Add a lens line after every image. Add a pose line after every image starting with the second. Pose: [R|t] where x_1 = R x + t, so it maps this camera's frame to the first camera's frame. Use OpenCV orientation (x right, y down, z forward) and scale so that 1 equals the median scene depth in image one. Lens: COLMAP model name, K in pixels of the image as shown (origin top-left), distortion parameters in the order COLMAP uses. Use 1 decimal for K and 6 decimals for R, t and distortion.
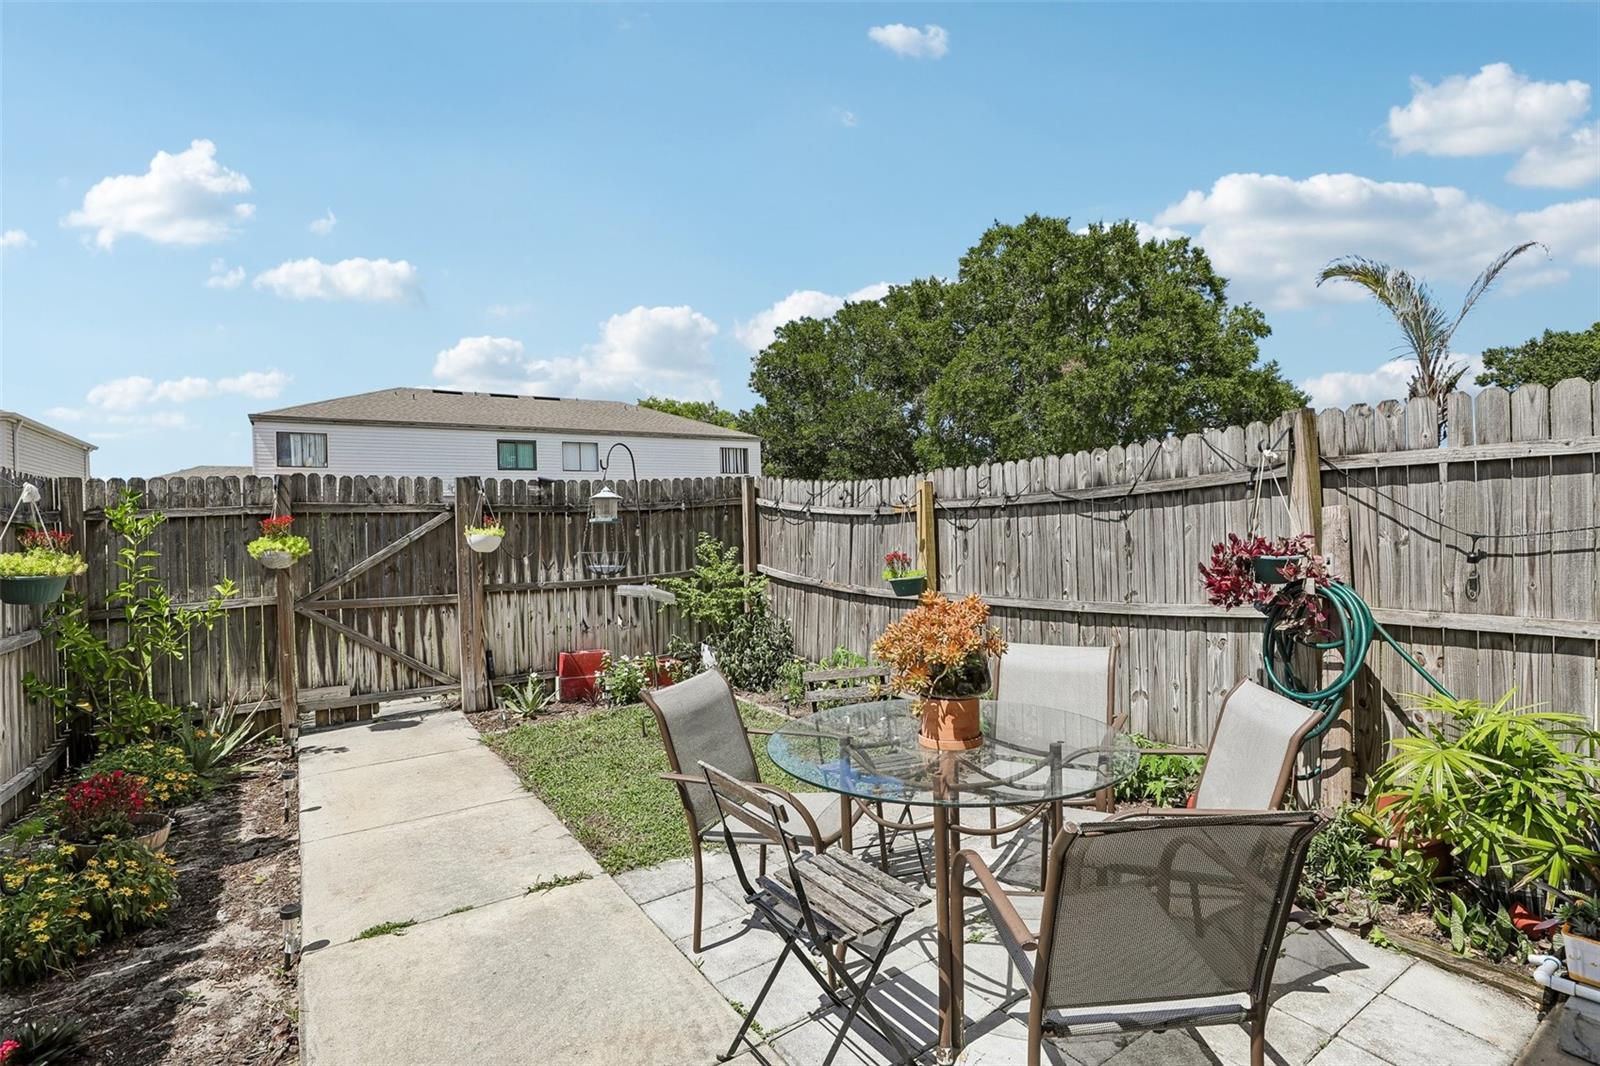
lens RADIAL K [[743.1, 0, 799.3], [0, 743.1, 525.2], [0, 0, 1]] dist [-0.049764, 0.015034]
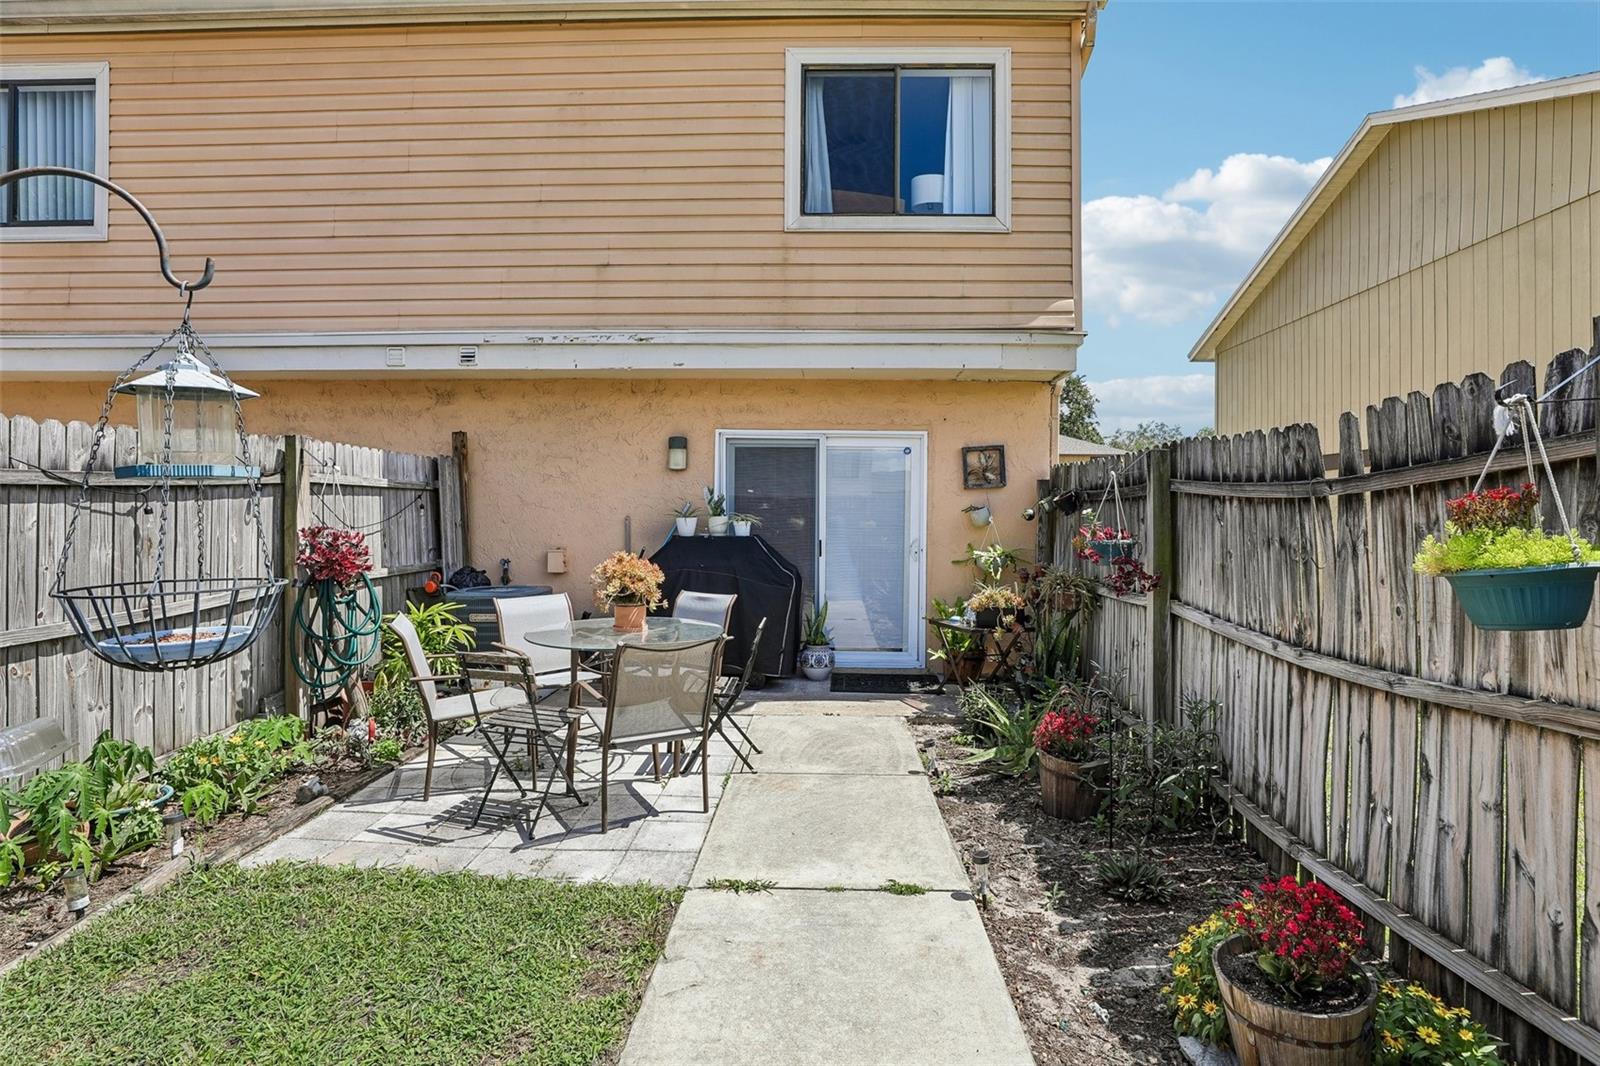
lens RADIAL K [[743.1, 0, 799.3], [0, 743.1, 525.2], [0, 0, 1]] dist [-0.049764, 0.015034]
pose [[-0.803601, 0.013152, 0.595023, -1.055142], [0.015207, 0.999883, -0.001564, 0.030193], [-0.594974, 0.007792, -0.803707, 1.877326]]
